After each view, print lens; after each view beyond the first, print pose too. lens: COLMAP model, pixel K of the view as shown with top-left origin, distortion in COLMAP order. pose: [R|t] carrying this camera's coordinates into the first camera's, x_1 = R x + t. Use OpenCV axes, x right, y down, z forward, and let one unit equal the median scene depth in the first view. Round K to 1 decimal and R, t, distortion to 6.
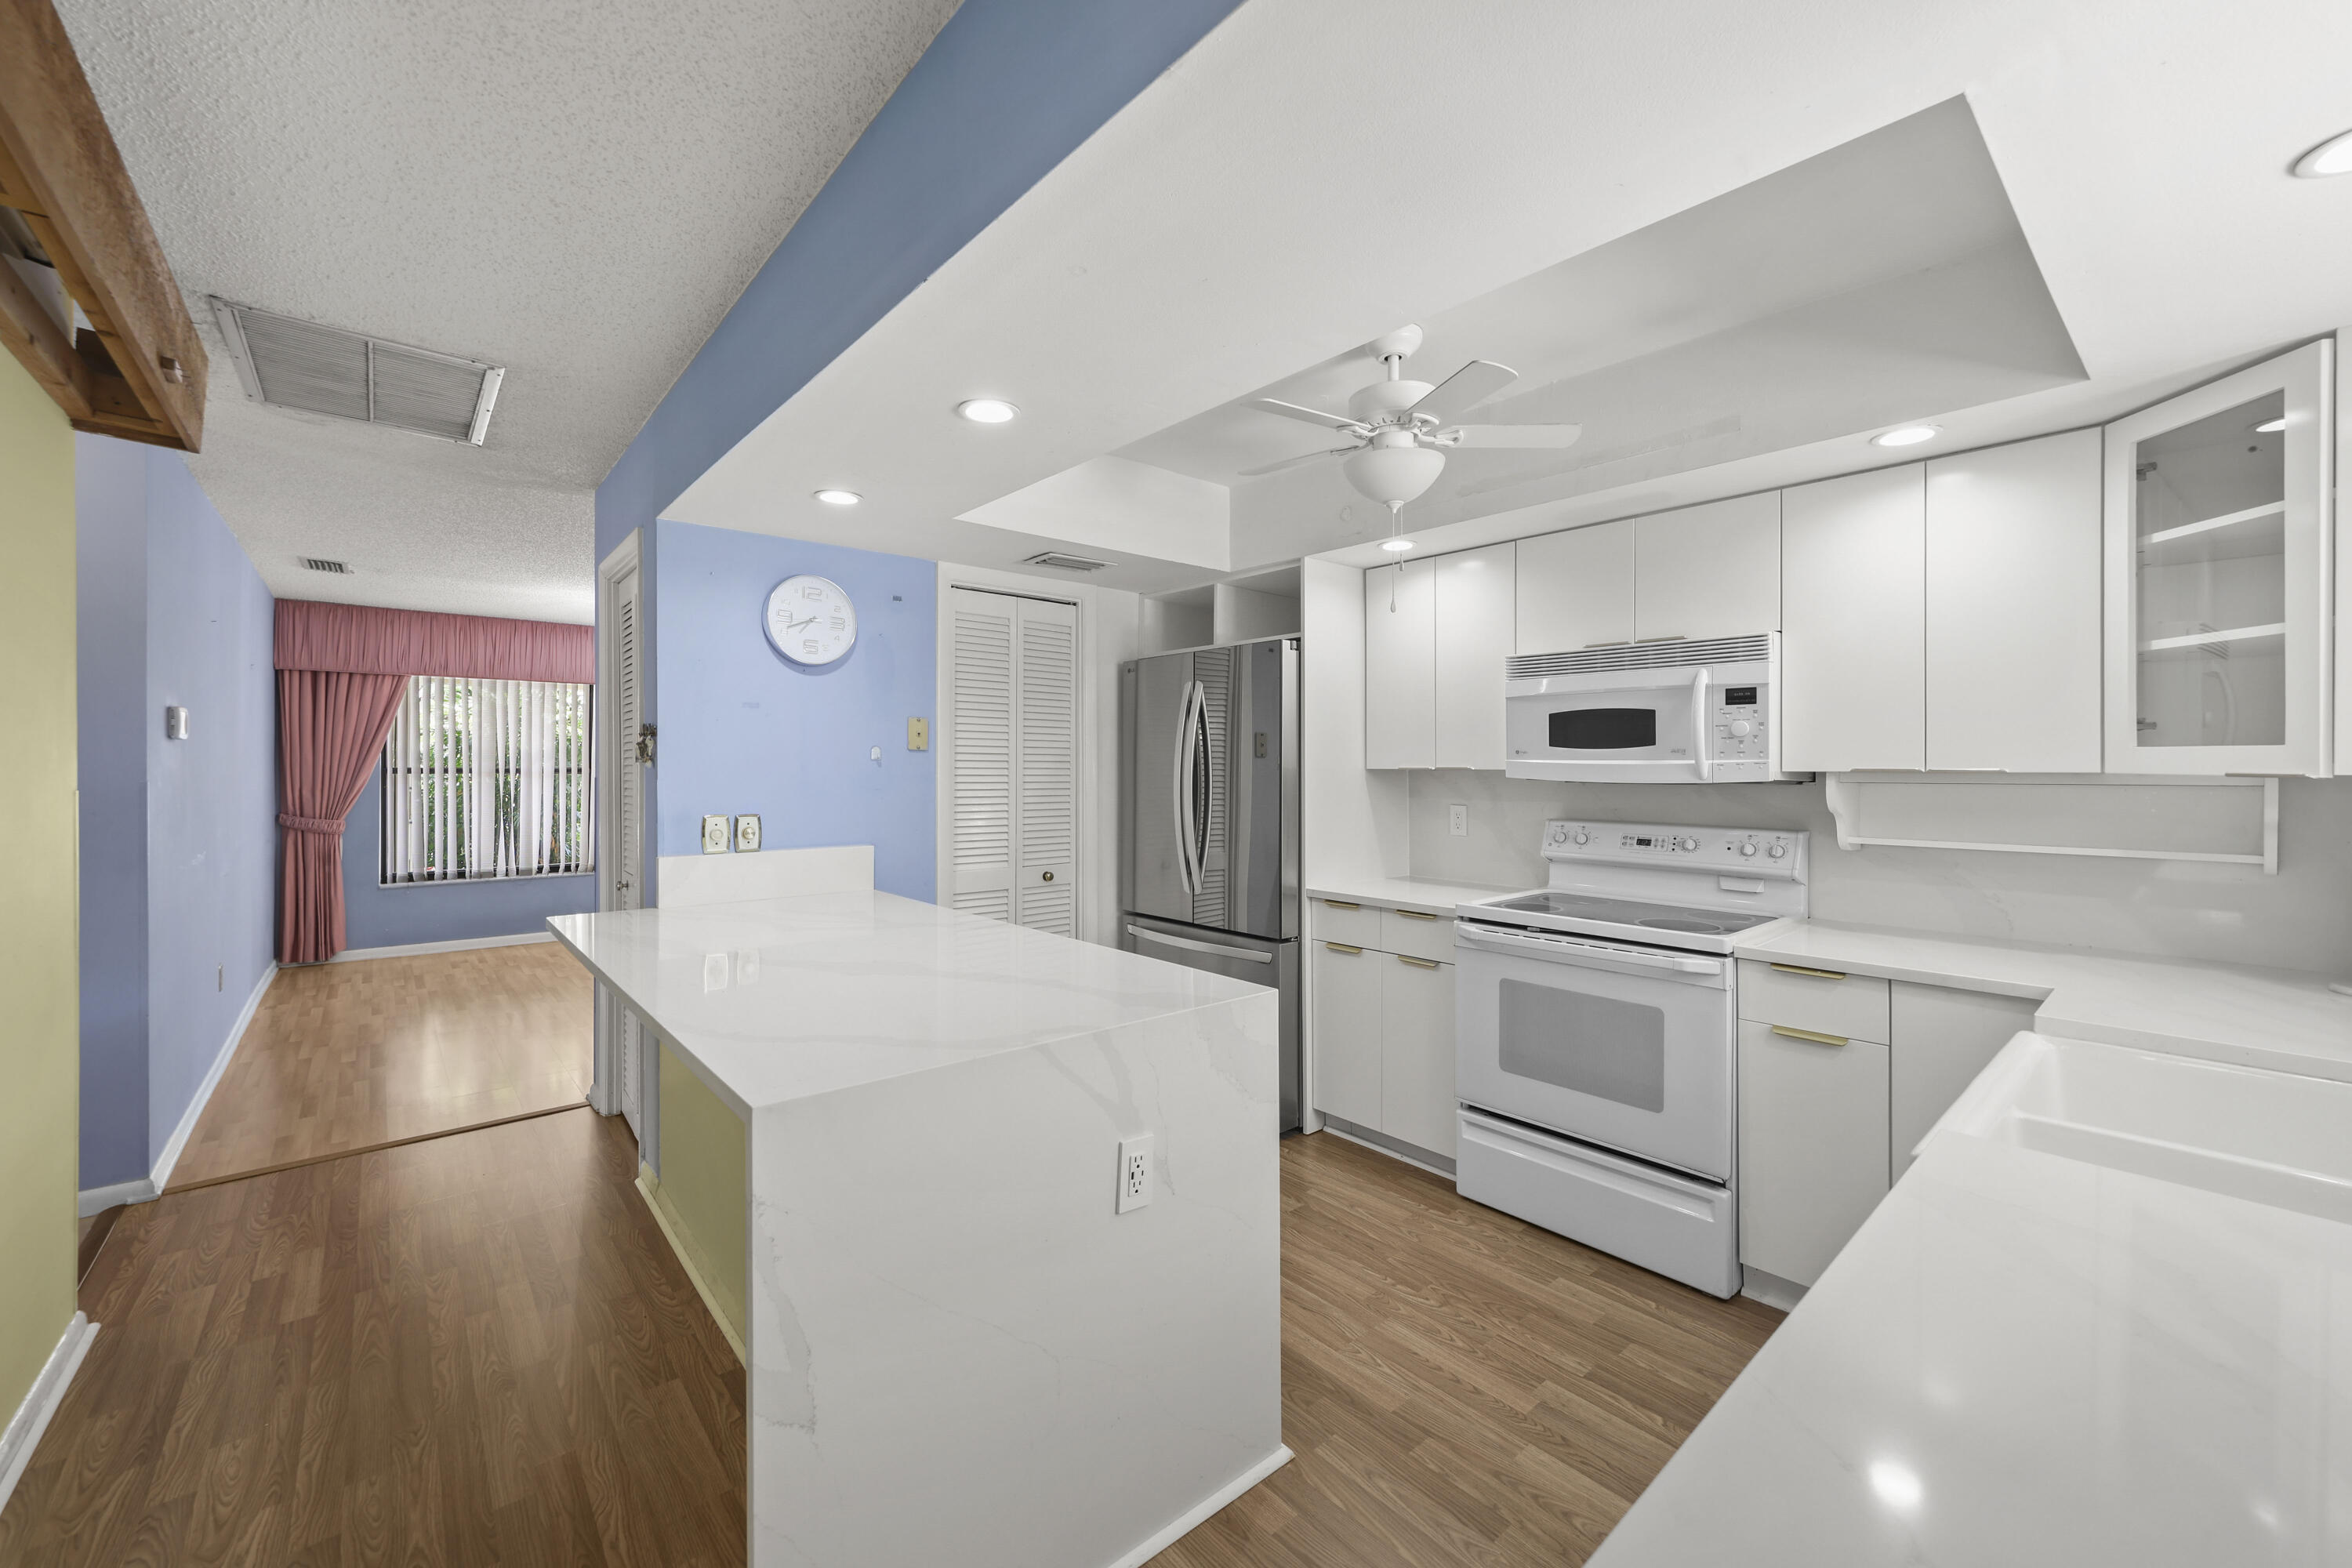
lens RADIAL K [[927.3, 0, 1170.8], [0, 927.3, 767.1], [0, 0, 1]] dist [0.000672, -0.000003]
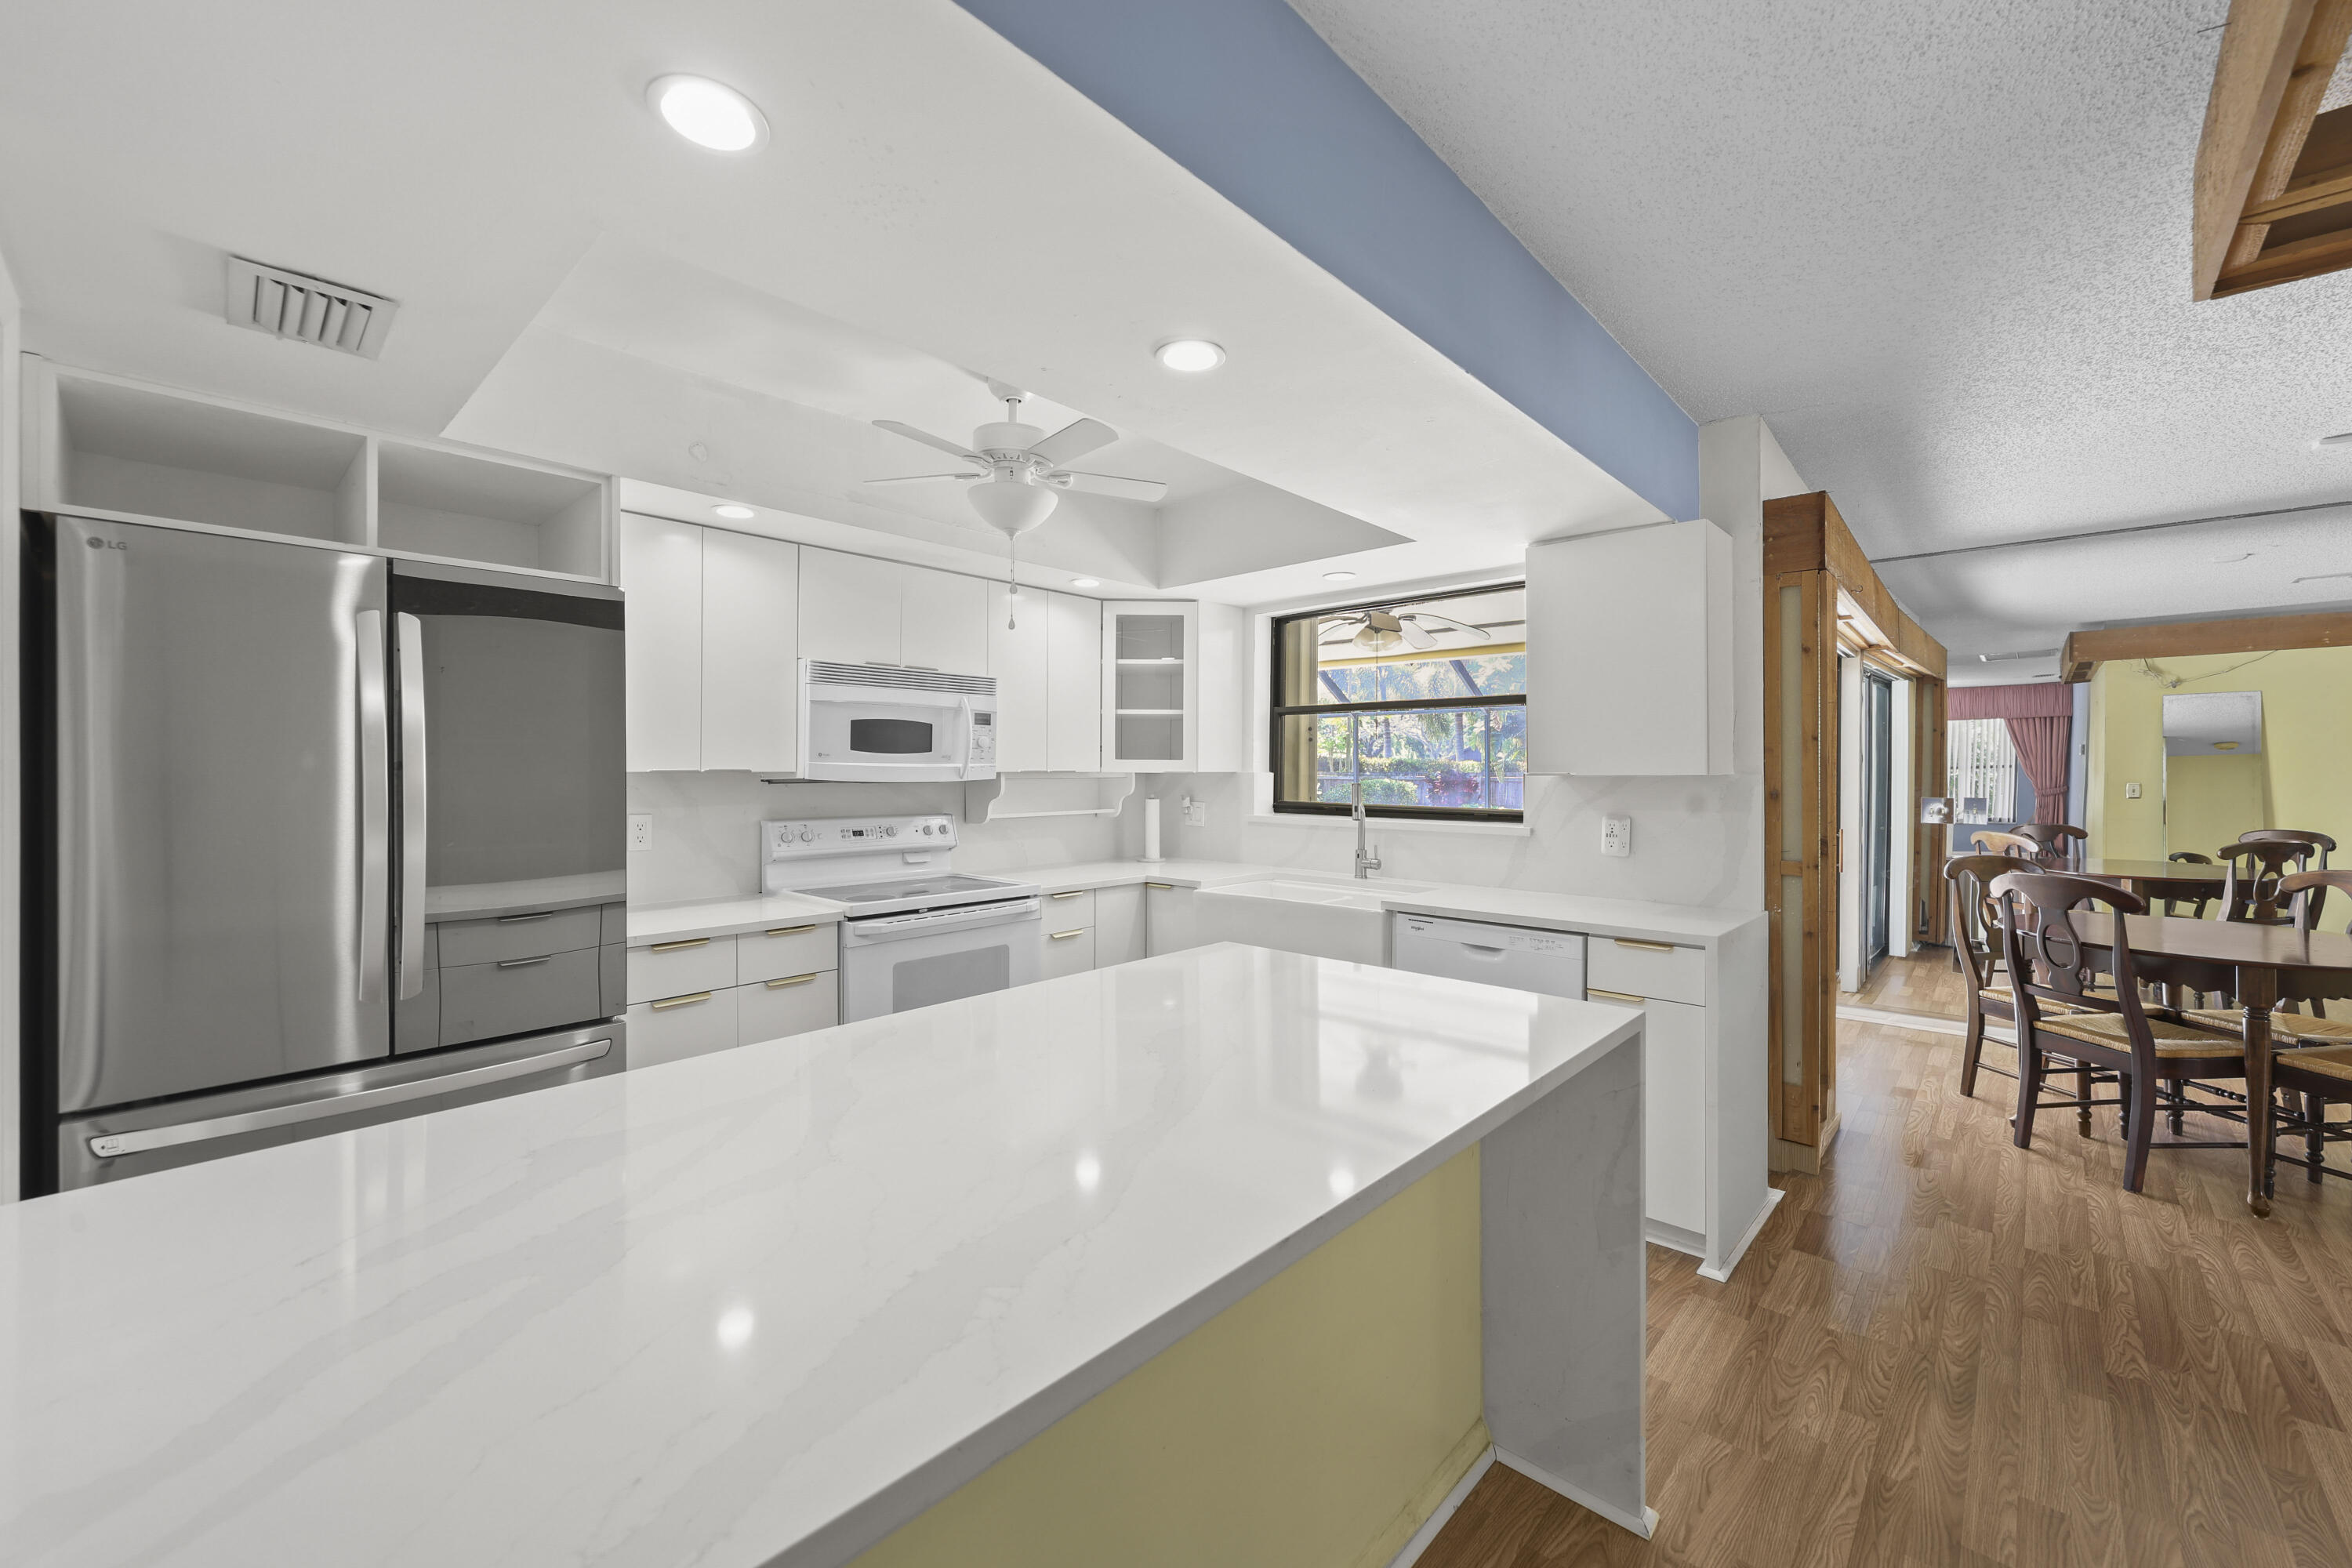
lens RADIAL K [[926.4, 0, 1164.5], [0, 926.4, 771.6], [0, 0, 1]] dist [0.001695, 0.000199]
pose [[-0.107839, -0.001234, 0.994168, -0.830263], [0.002364, 0.999996, 0.001497, 0.002420], [-0.994166, 0.002512, -0.107836, 0.880633]]
